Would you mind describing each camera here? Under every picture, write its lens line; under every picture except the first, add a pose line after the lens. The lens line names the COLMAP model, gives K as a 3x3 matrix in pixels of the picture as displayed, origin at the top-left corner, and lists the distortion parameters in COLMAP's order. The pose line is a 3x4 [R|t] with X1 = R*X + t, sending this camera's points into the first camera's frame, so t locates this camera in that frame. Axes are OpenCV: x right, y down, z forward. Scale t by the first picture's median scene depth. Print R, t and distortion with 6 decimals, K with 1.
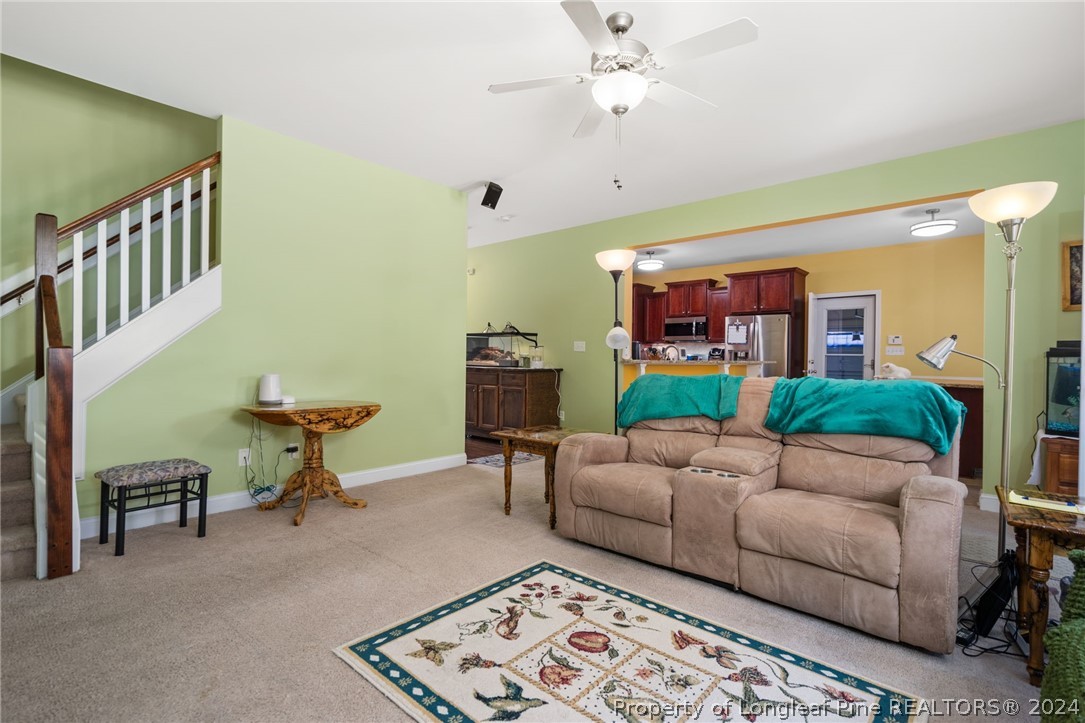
lens RADIAL K [[508.0, 0, 542.0], [0, 508.0, 358.3], [0, 0, 1]] dist [-0.005022, -0.000336]
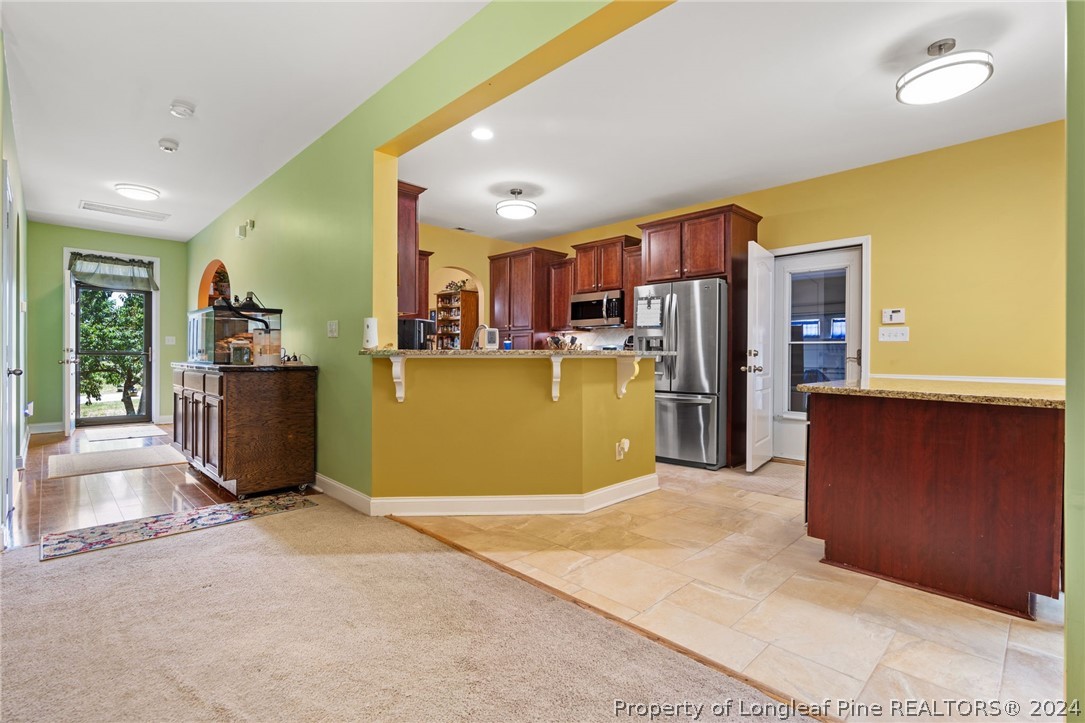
lens RADIAL K [[508.0, 0, 544.0], [0, 508.0, 362.2], [0, 0, 1]] dist [-0.005022, -0.000336]
pose [[0.998250, -0.006450, -0.058789, 0.275145], [0.007036, 0.999927, 0.009774, 0.009021], [0.058721, -0.010170, 0.998223, 0.320851]]
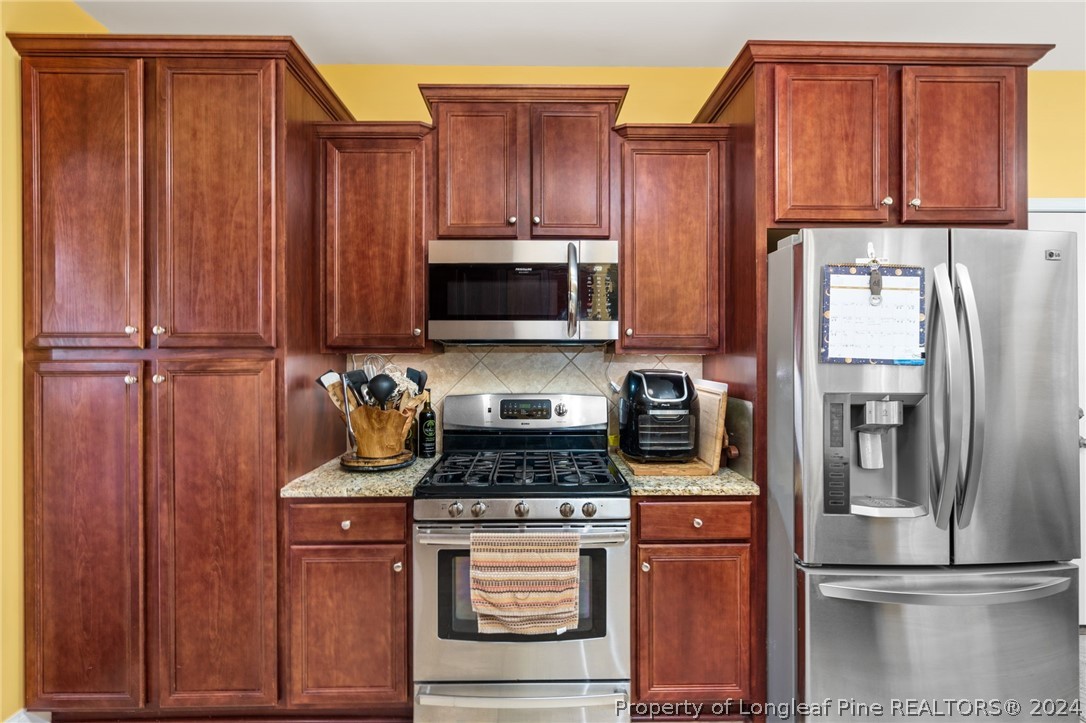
lens RADIAL K [[508.4, 0, 542.9], [0, 508.4, 351.5], [0, 0, 1]] dist [-0.005022, -0.000336]
pose [[0.731821, -0.013390, 0.681366, 0.143208], [0.011448, 0.999907, 0.007354, -0.034732], [-0.681401, 0.002419, 0.731906, 0.901491]]
